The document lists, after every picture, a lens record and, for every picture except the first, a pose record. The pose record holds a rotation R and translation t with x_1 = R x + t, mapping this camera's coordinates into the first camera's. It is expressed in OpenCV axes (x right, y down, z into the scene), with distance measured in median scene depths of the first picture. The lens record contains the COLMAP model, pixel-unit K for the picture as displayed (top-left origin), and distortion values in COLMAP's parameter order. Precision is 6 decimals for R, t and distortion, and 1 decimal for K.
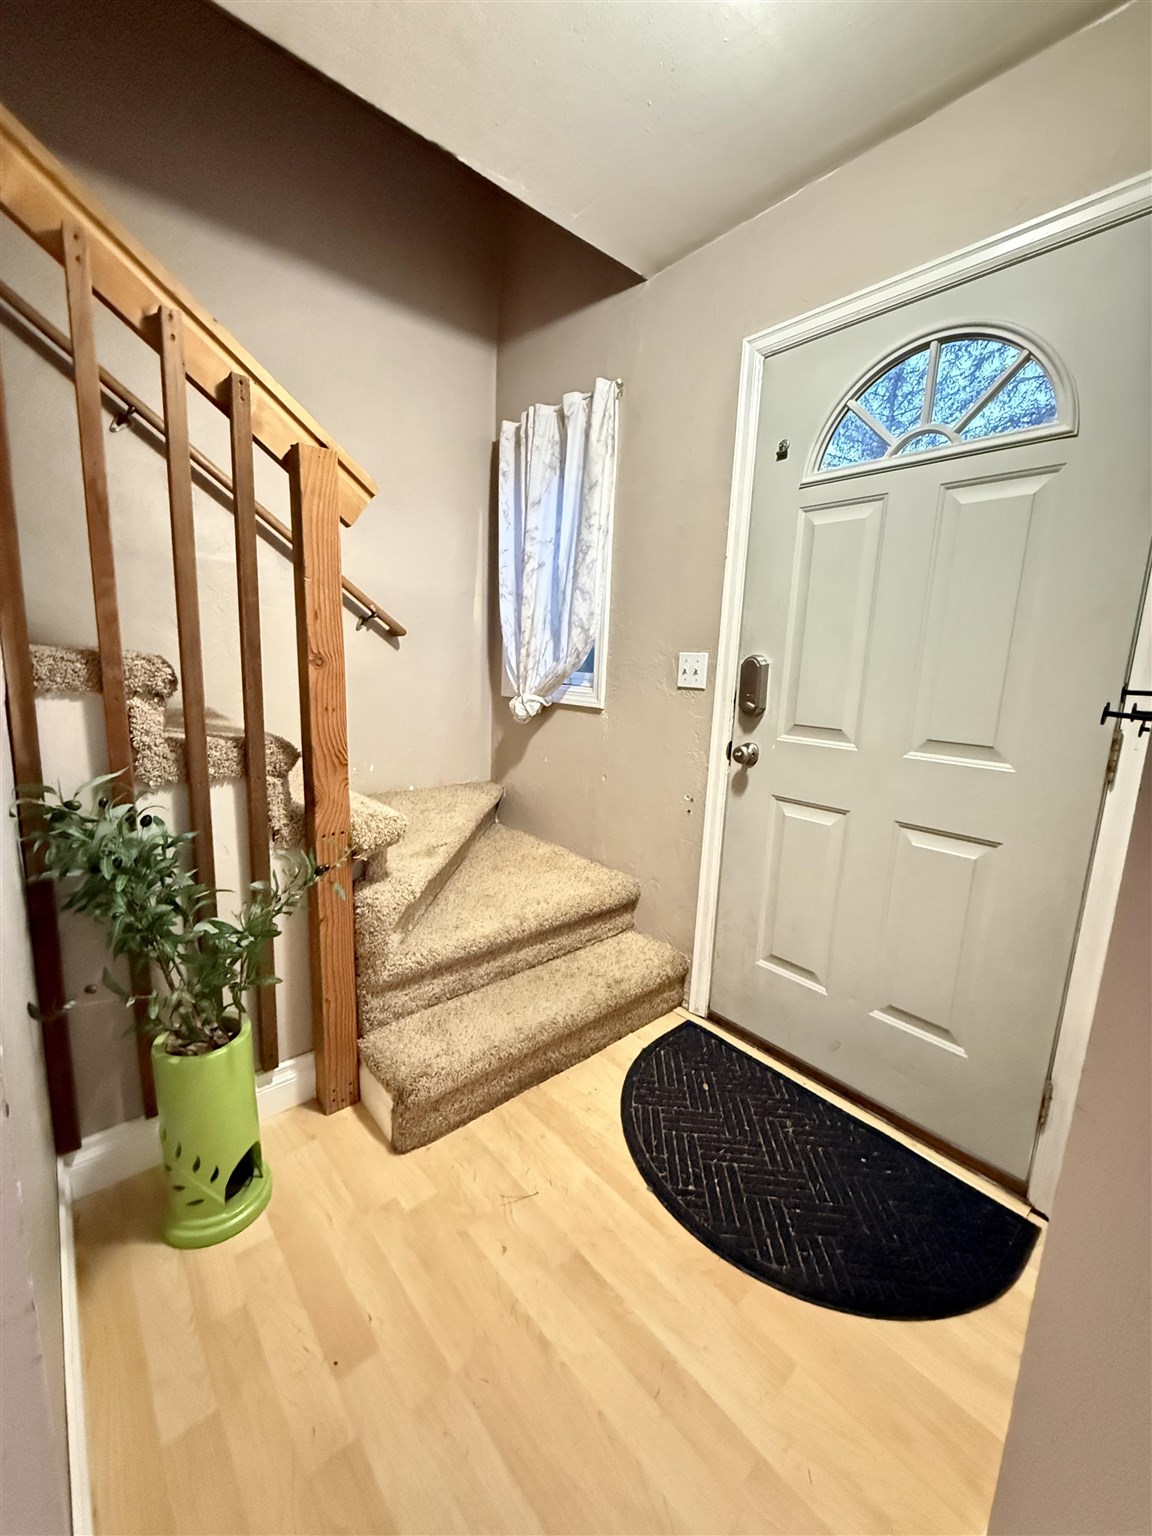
lens RADIAL K [[613.5, 0, 578.1], [0, 613.5, 770.4], [0, 0, 1]] dist [0.002046, -0.001154]
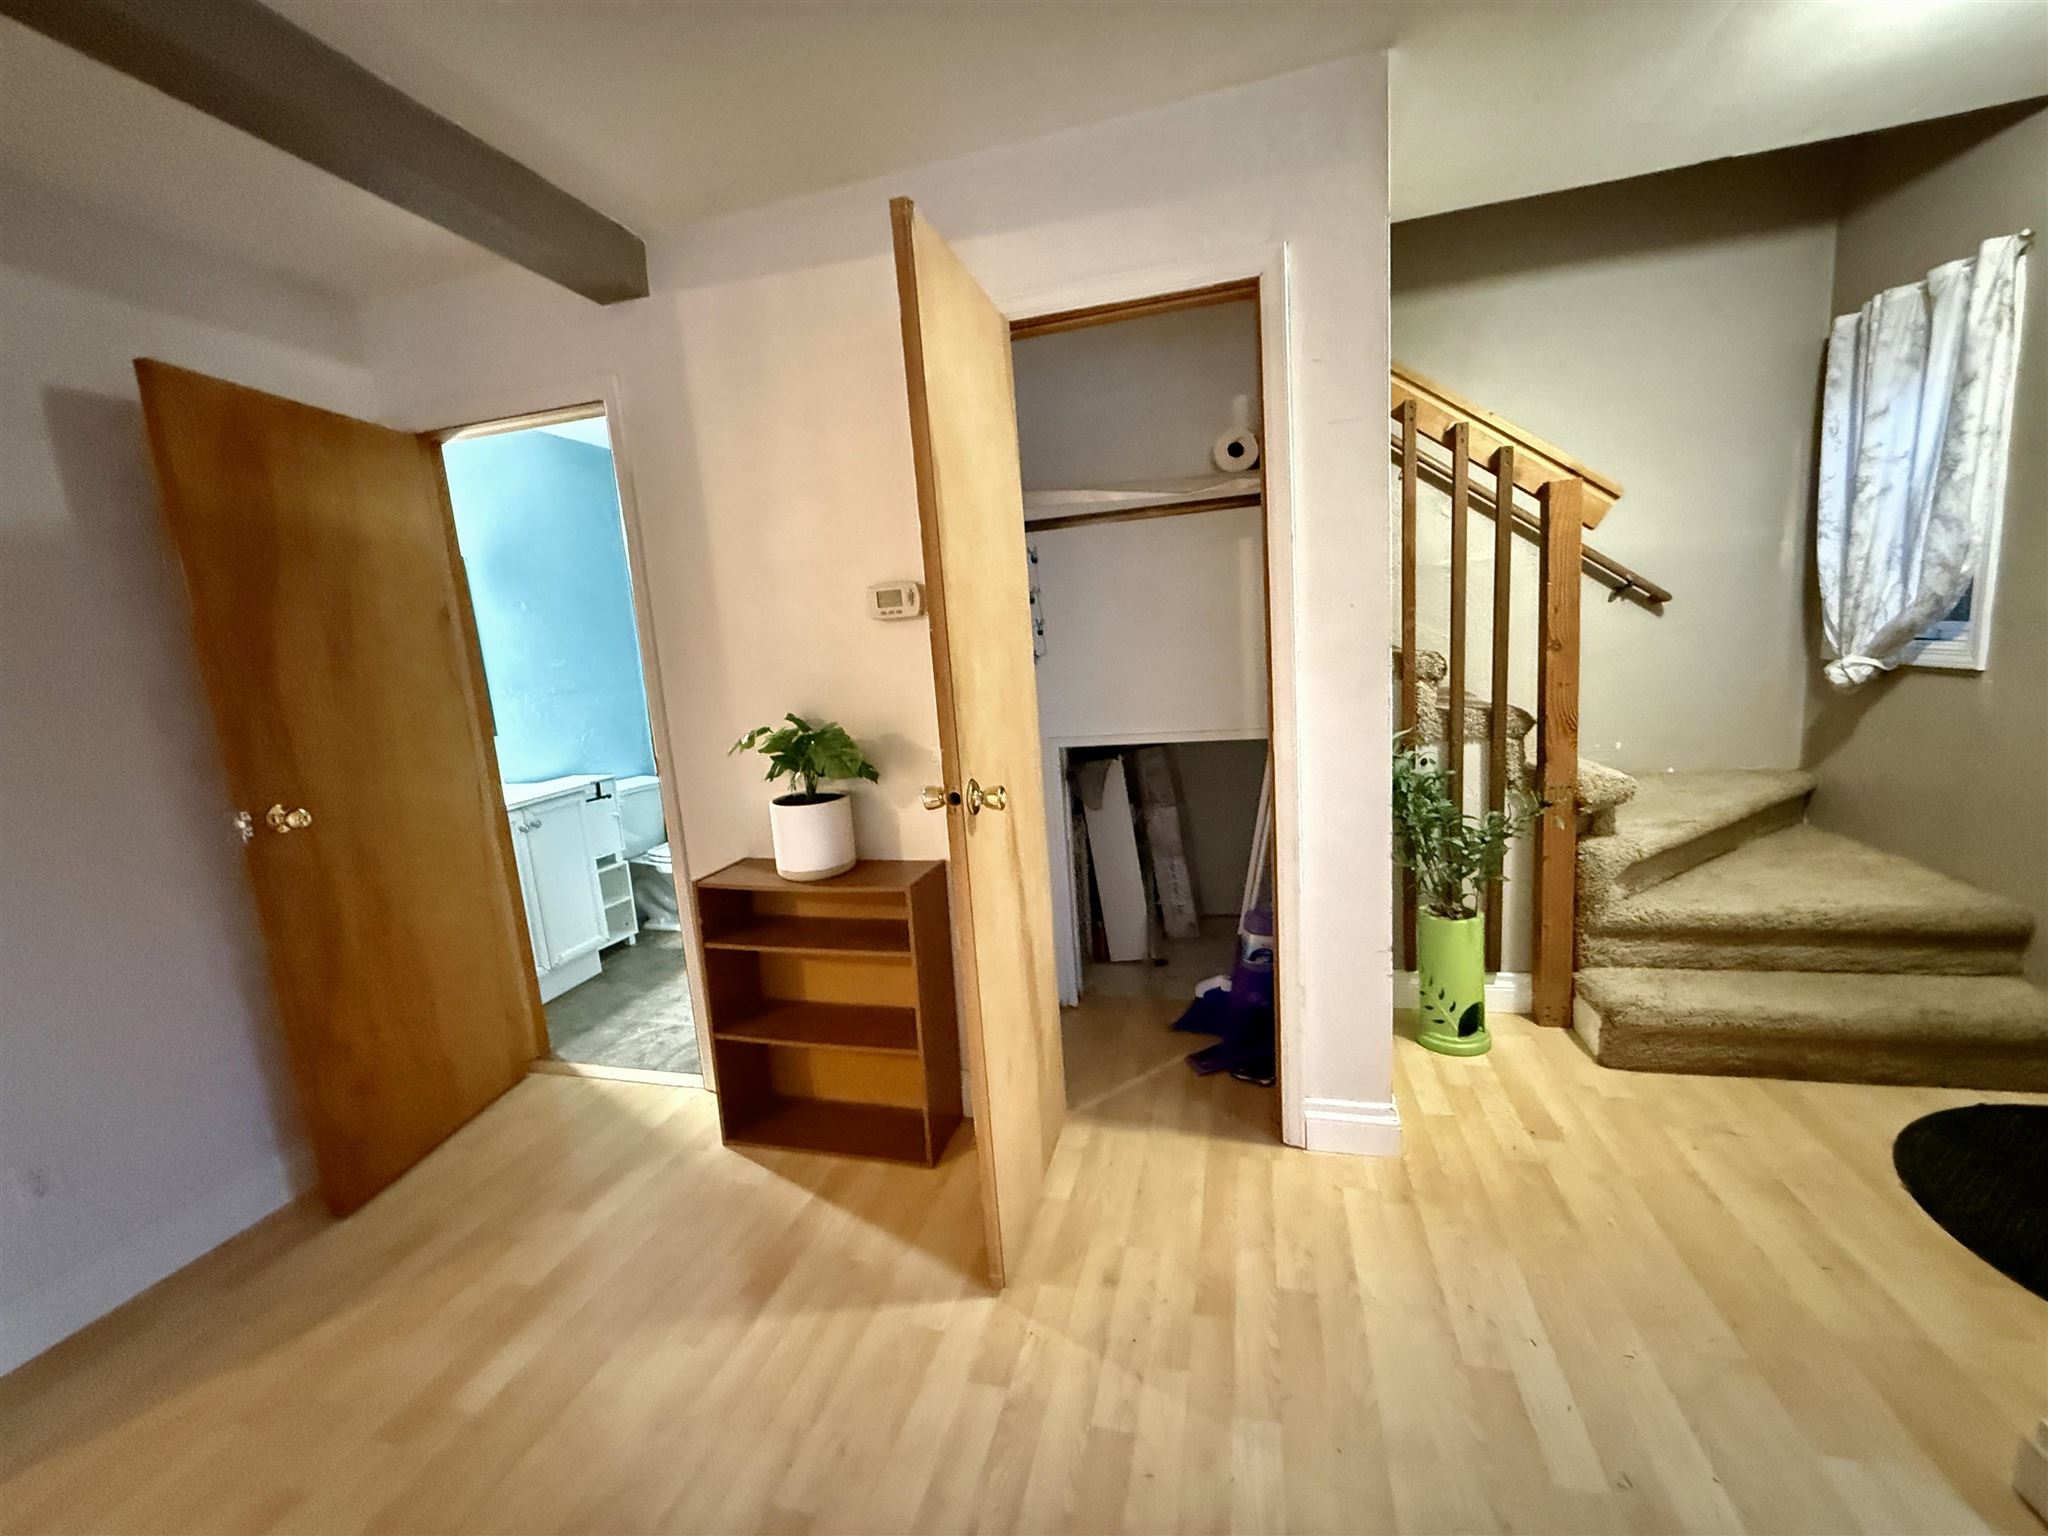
lens RADIAL K [[817.9, 0, 1024.0], [0, 817.9, 766.1], [0, 0, 1]] dist [0.002046, -0.001154]
pose [[0.546543, 0.047748, -0.836069, 0.335132], [-0.051823, 0.998388, 0.023141, 0.071778], [0.835826, 0.030680, 0.548136, -0.697245]]
